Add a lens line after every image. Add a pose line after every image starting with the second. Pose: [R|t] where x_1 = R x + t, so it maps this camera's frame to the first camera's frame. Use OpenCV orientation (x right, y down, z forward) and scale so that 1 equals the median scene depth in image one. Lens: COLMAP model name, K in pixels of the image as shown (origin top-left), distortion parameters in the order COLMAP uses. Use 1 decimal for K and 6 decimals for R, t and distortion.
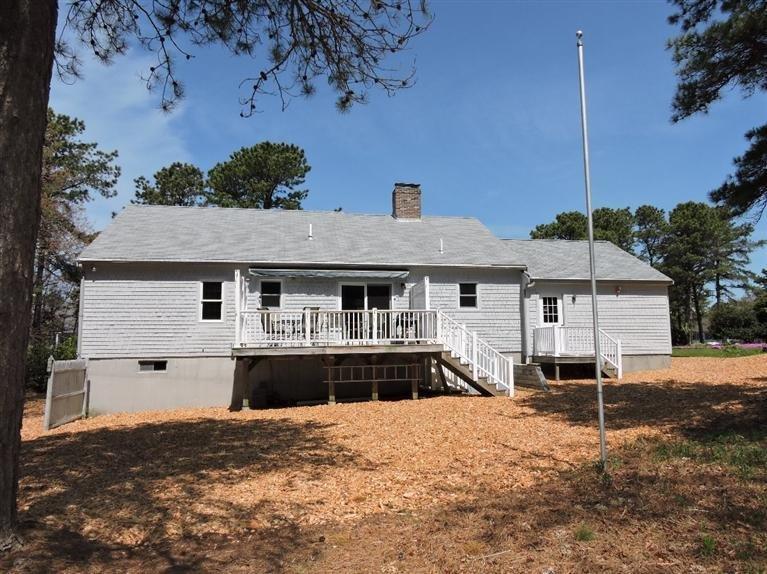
lens RADIAL K [[548.0, 0, 383.6], [0, 548.0, 287.2], [0, 0, 1]] dist [0.002958, 0.000594]
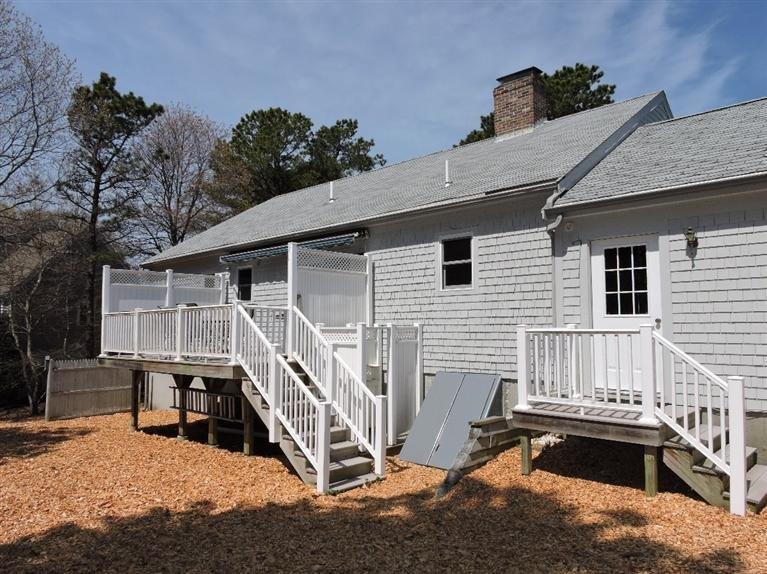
lens RADIAL K [[548.0, 0, 383.7], [0, 548.0, 287.5], [0, 0, 1]] dist [0.002958, 0.000594]
pose [[0.573757, -0.048499, -0.817589, 0.522533], [0.090704, 0.995867, 0.004578, 0.029318], [0.813988, -0.076785, 0.575785, 0.651537]]
